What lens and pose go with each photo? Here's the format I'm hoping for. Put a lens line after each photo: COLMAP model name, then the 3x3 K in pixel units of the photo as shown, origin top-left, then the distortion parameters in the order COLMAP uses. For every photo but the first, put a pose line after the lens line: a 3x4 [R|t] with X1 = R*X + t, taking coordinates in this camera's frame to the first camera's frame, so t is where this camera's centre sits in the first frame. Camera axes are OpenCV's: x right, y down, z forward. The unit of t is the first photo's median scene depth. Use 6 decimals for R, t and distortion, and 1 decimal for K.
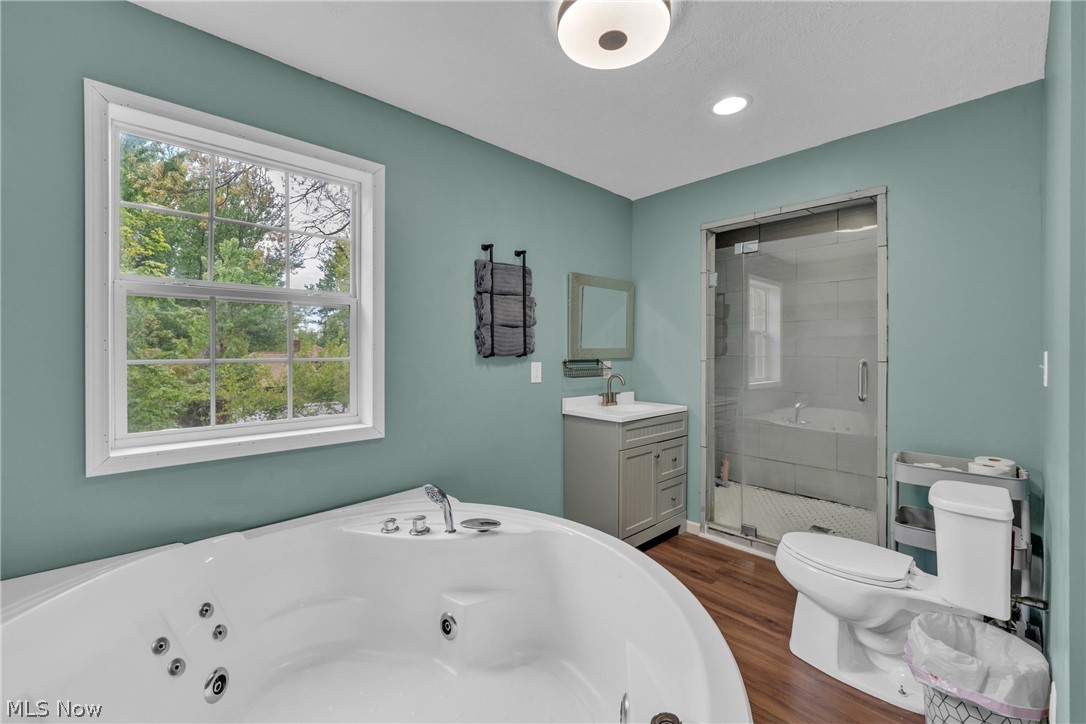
lens RADIAL K [[445.2, 0, 542.8], [0, 445.2, 352.6], [0, 0, 1]] dist [-0.000421, -0.000116]
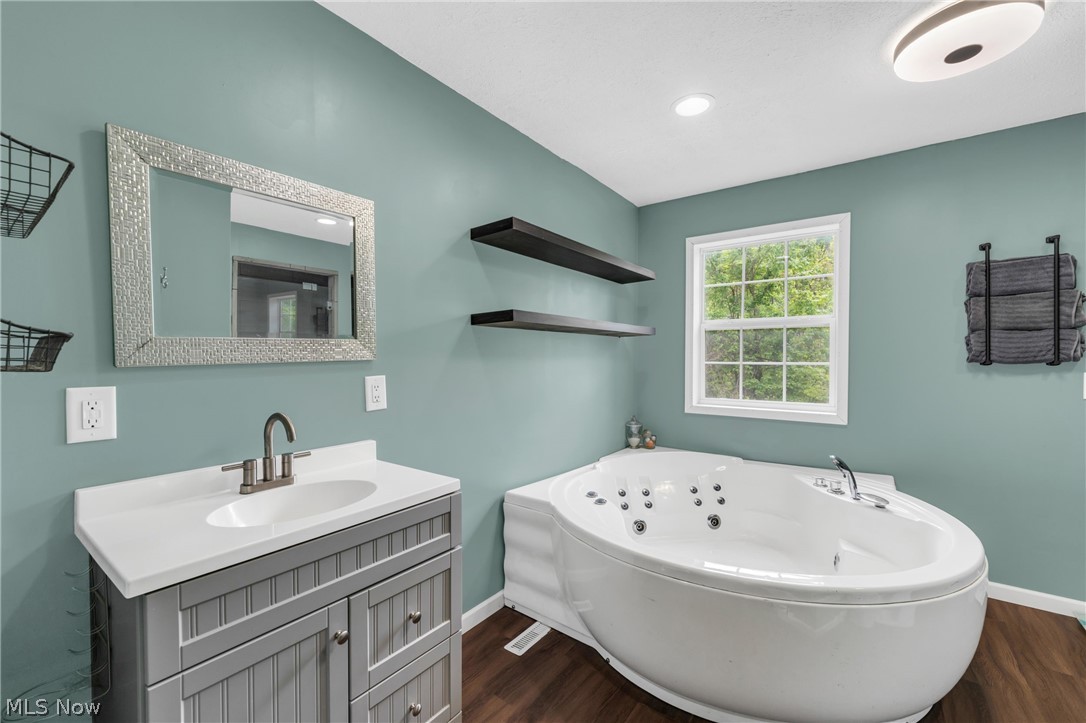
lens RADIAL K [[440.5, 0, 541.0], [0, 440.5, 363.7], [0, 0, 1]] dist [-0.001380, -0.000343]
pose [[0.186928, 0.011128, -0.982311, 0.612125], [-0.007120, 0.999925, 0.009972, 0.006089], [0.982348, 0.005130, 0.186994, -0.087609]]
